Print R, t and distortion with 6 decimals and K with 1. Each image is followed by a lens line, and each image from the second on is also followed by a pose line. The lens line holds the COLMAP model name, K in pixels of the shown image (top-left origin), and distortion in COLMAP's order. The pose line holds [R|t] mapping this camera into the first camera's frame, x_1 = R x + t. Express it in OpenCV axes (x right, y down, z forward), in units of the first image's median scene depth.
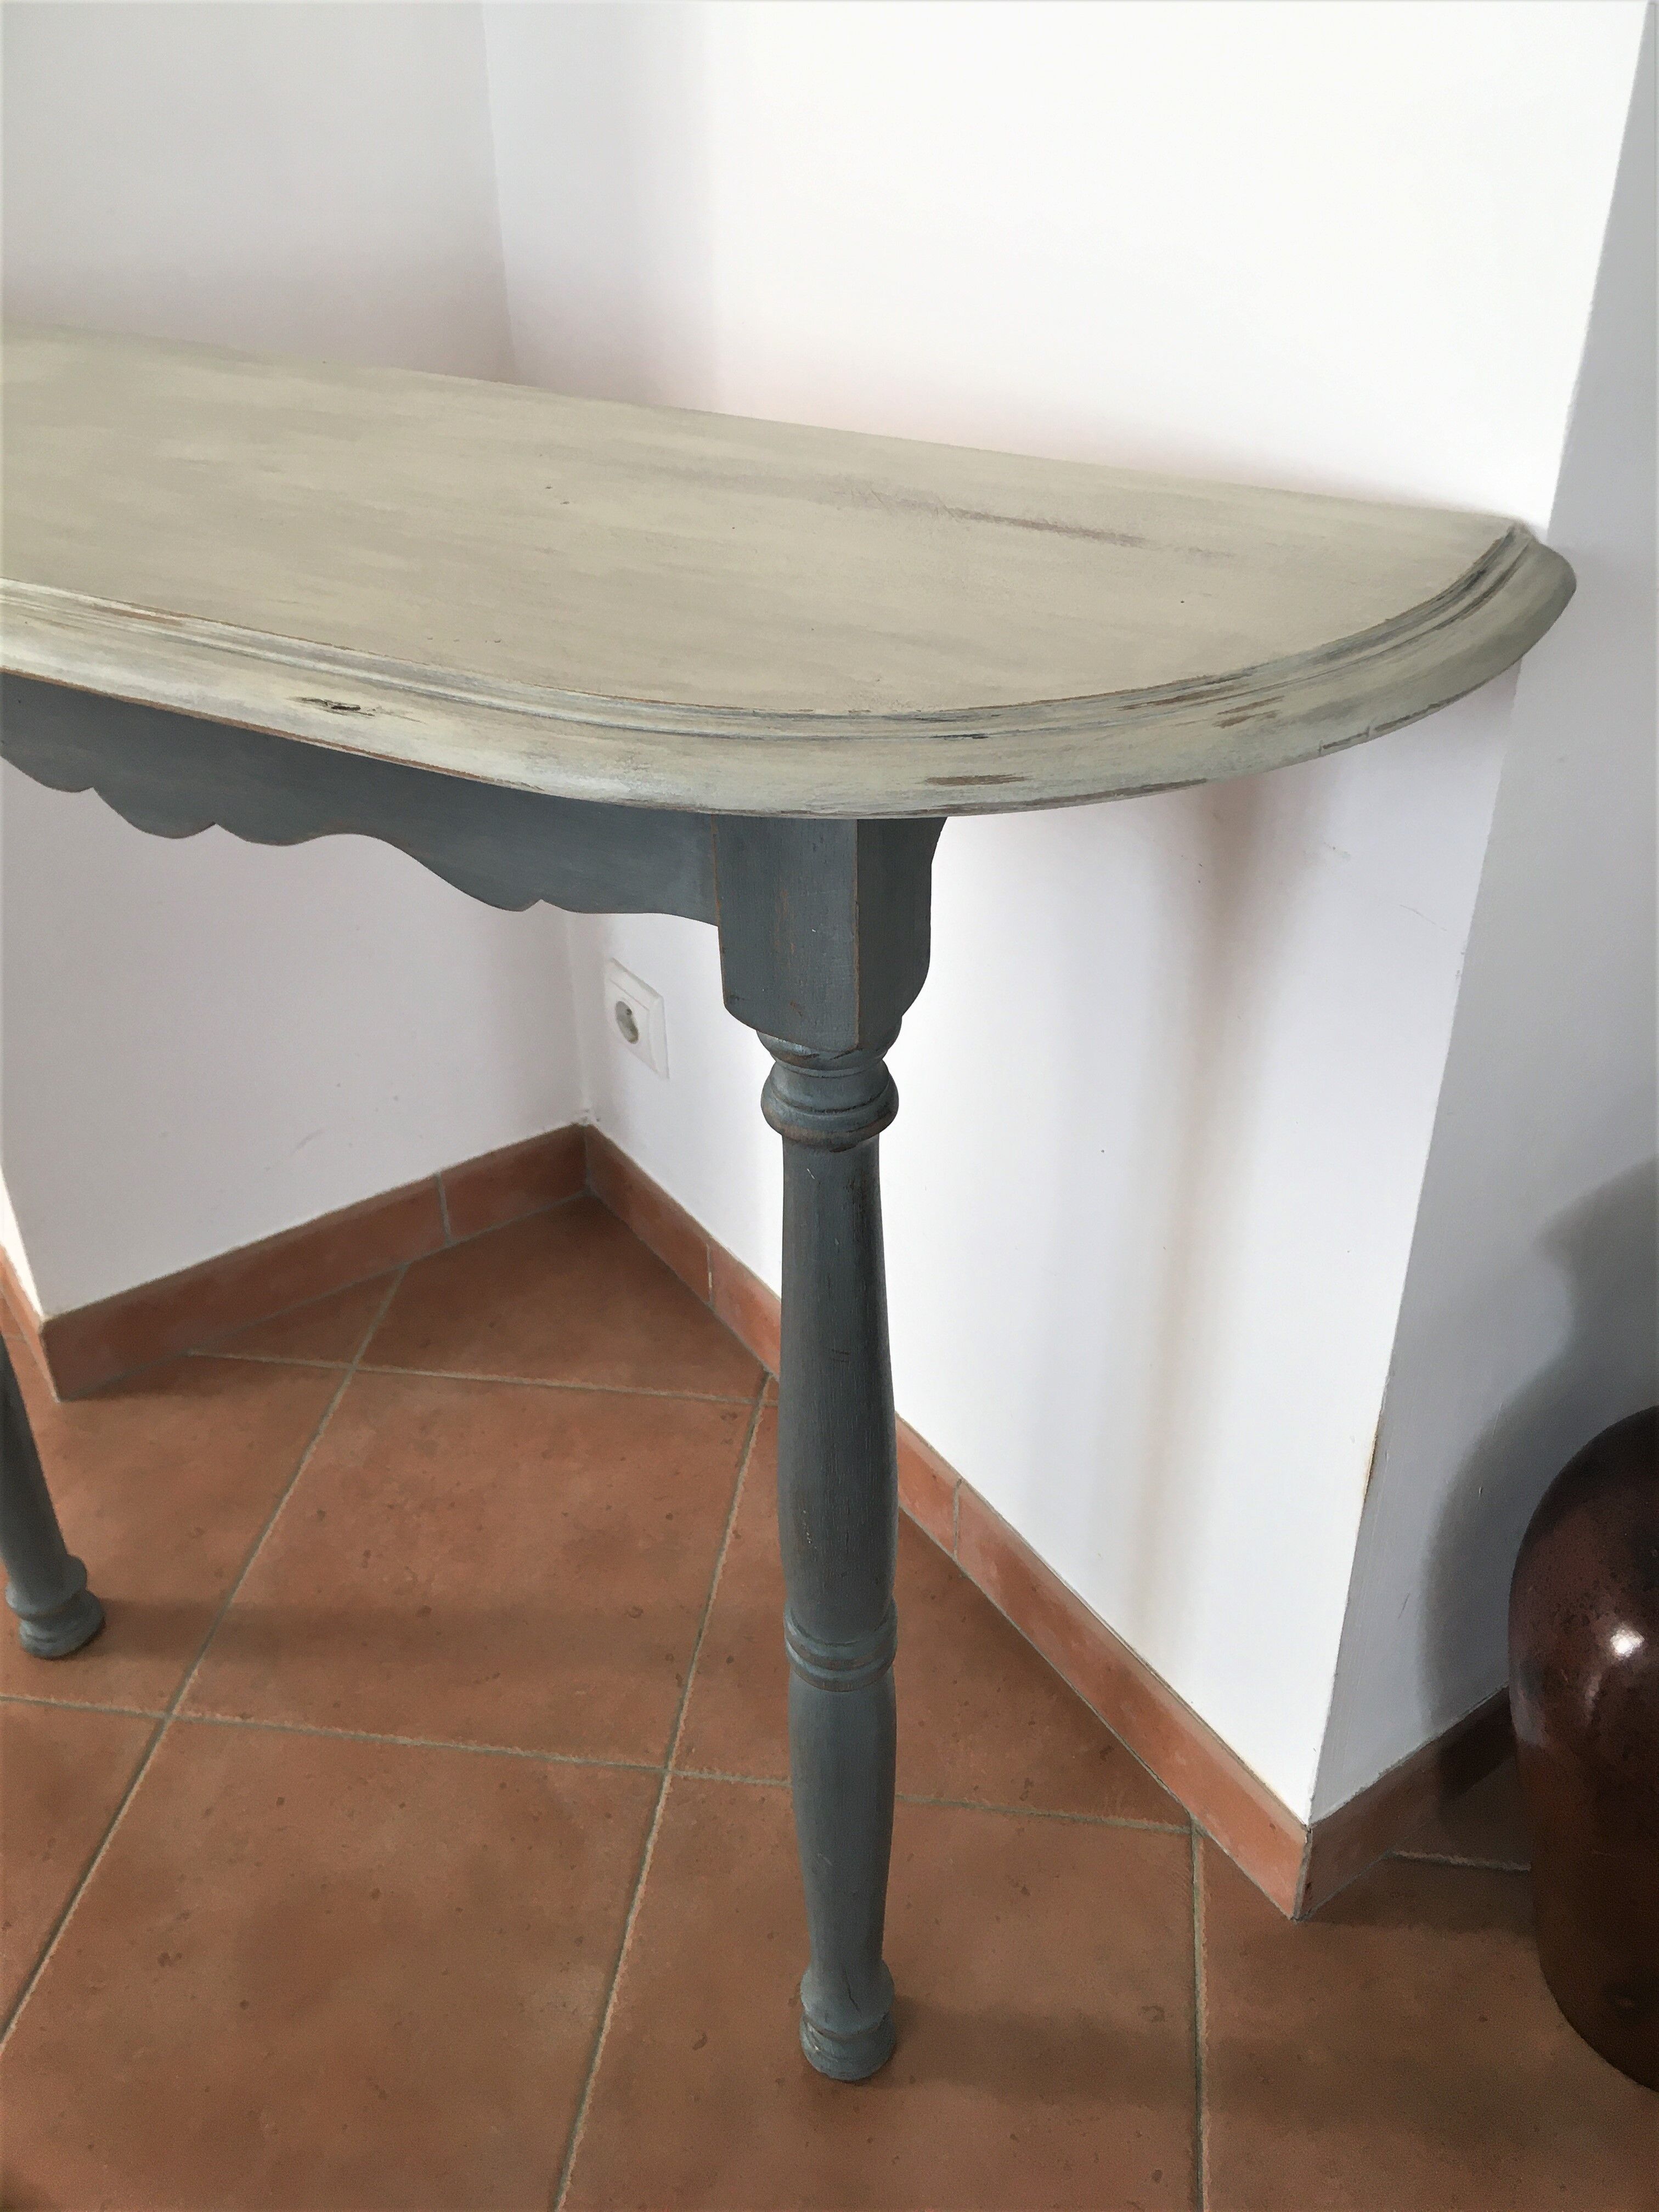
lens RADIAL K [[1893.2, 0, 829.5], [0, 1893.2, 1106.0], [0, 0, 1]] dist [0.050261, -0.009874]
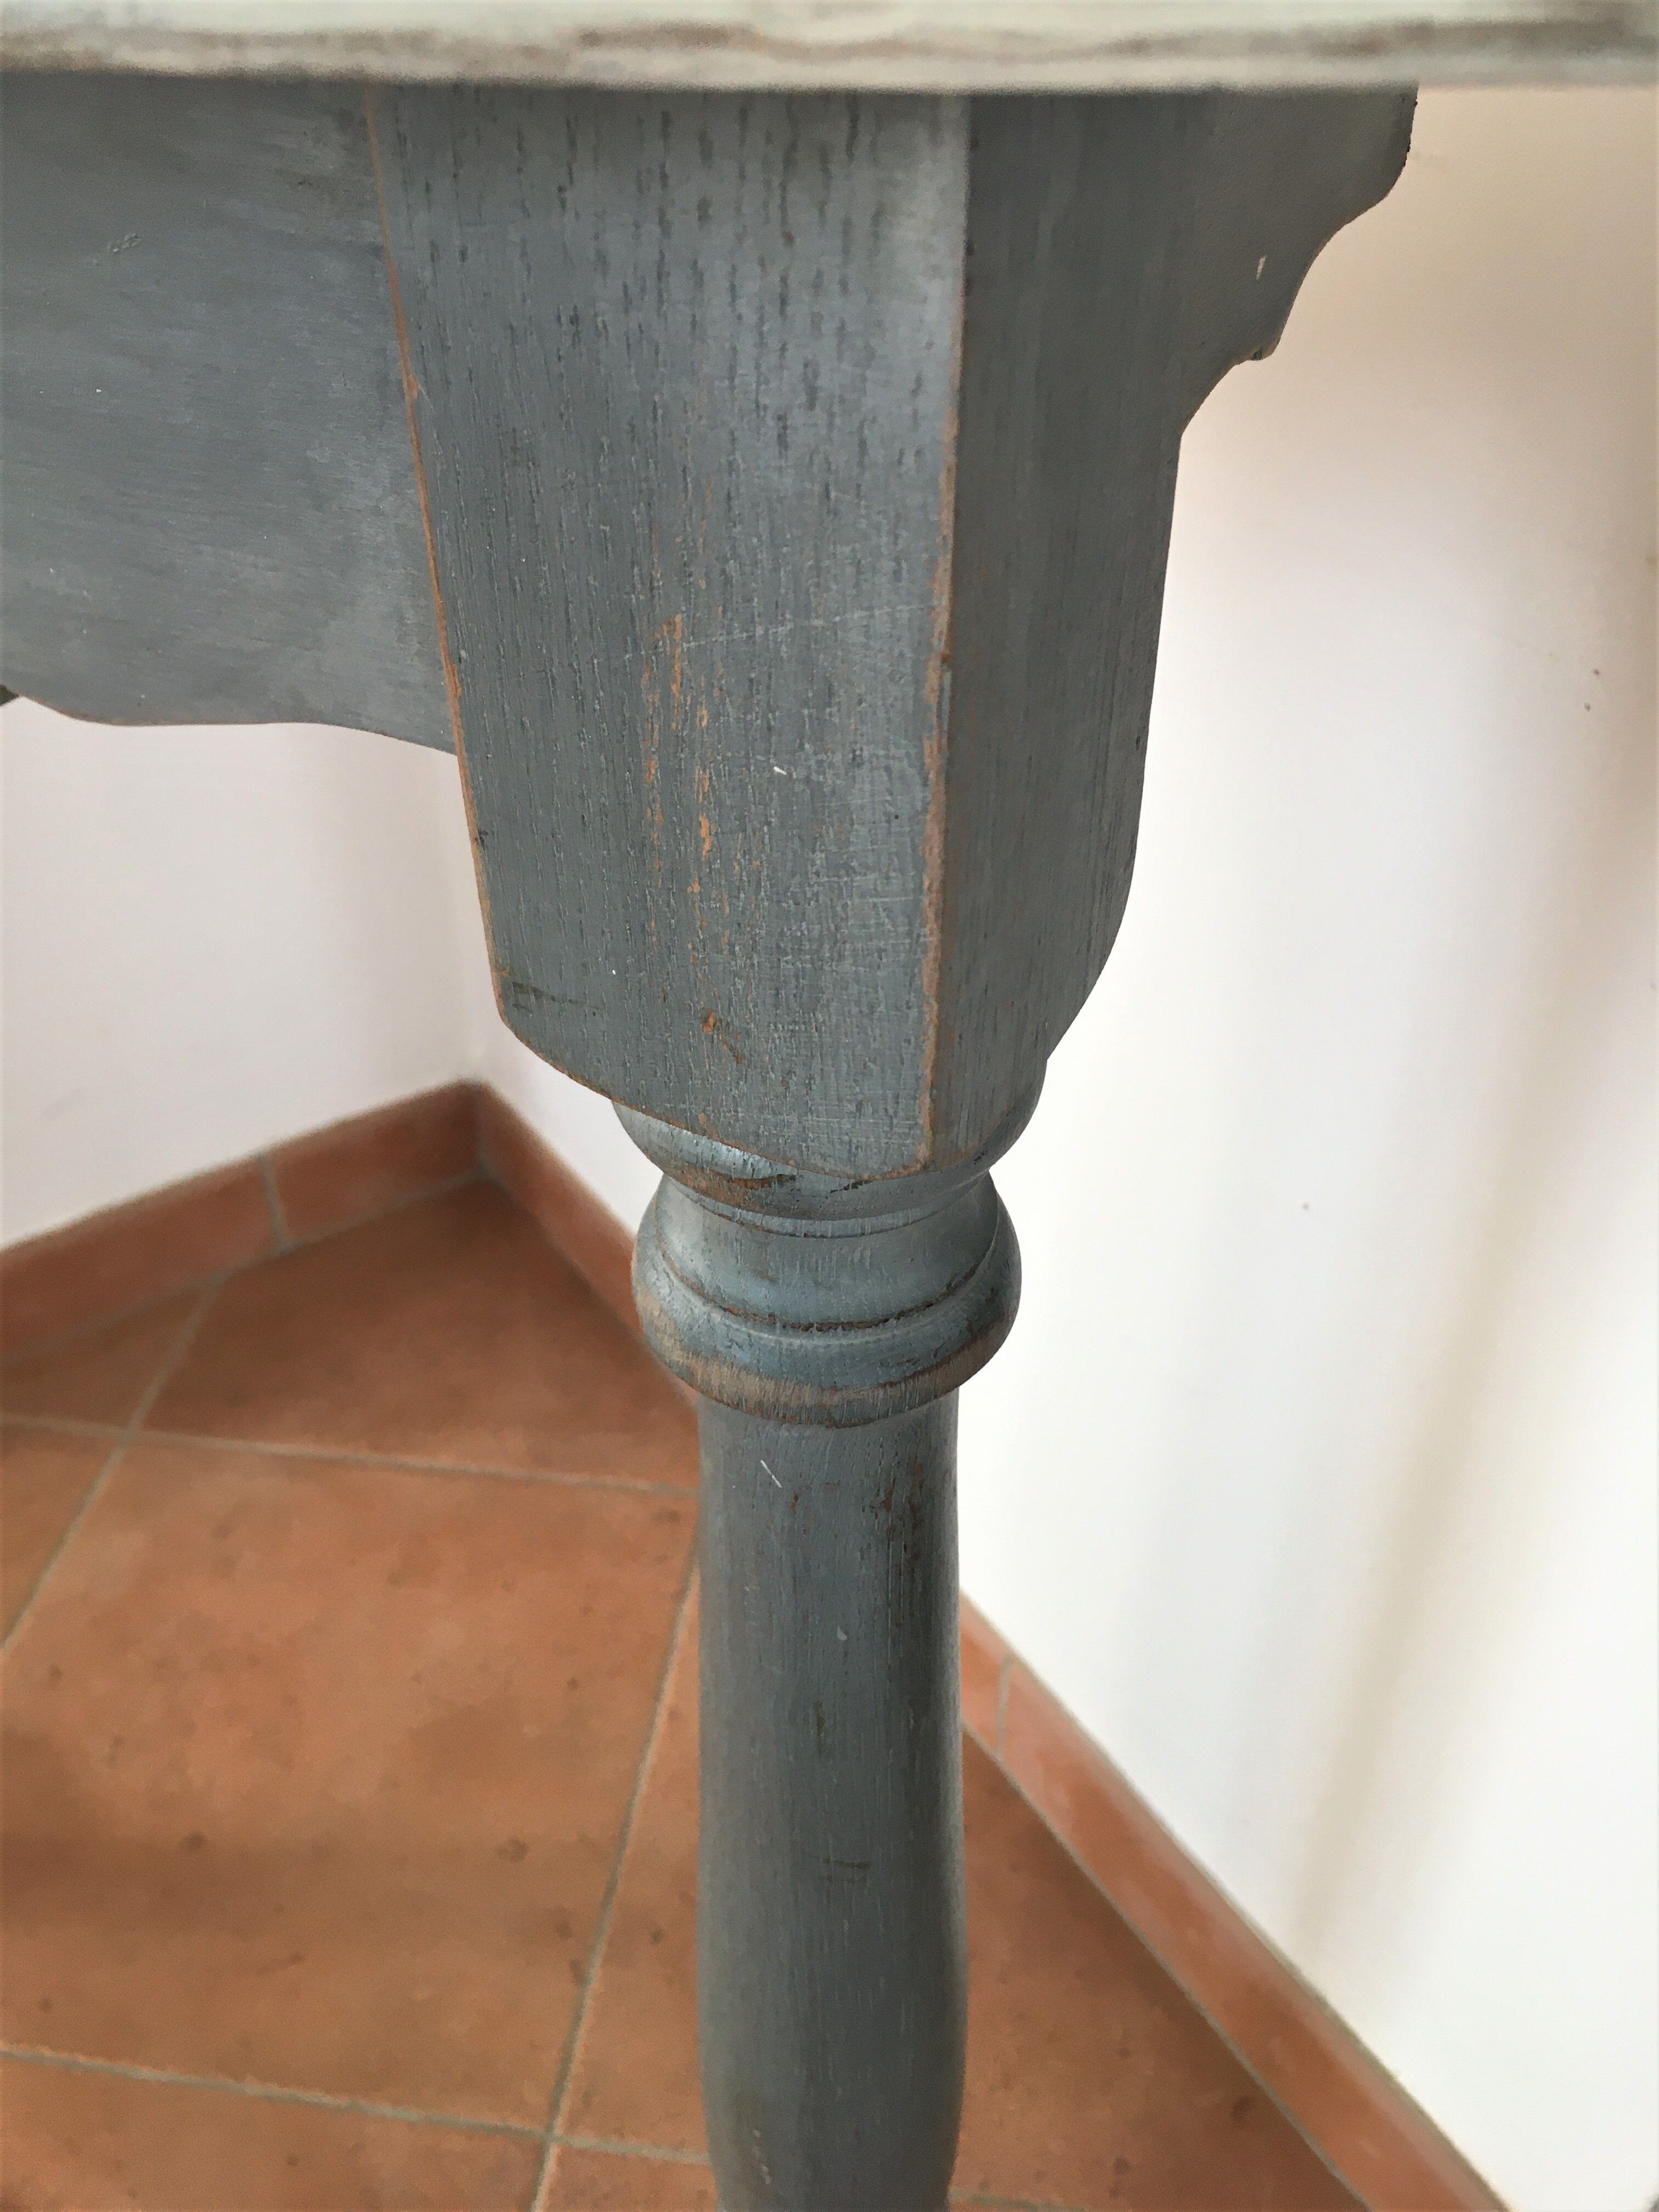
lens RADIAL K [[1908.8, 0, 829.5], [0, 1908.8, 1106.0], [0, 0, 1]] dist [0.002593, -0.002221]
pose [[0.999916, 0.010274, 0.007919, -0.001376], [-0.010718, 0.998243, 0.058281, -0.031004], [-0.007306, -0.058360, 0.998269, 0.371539]]
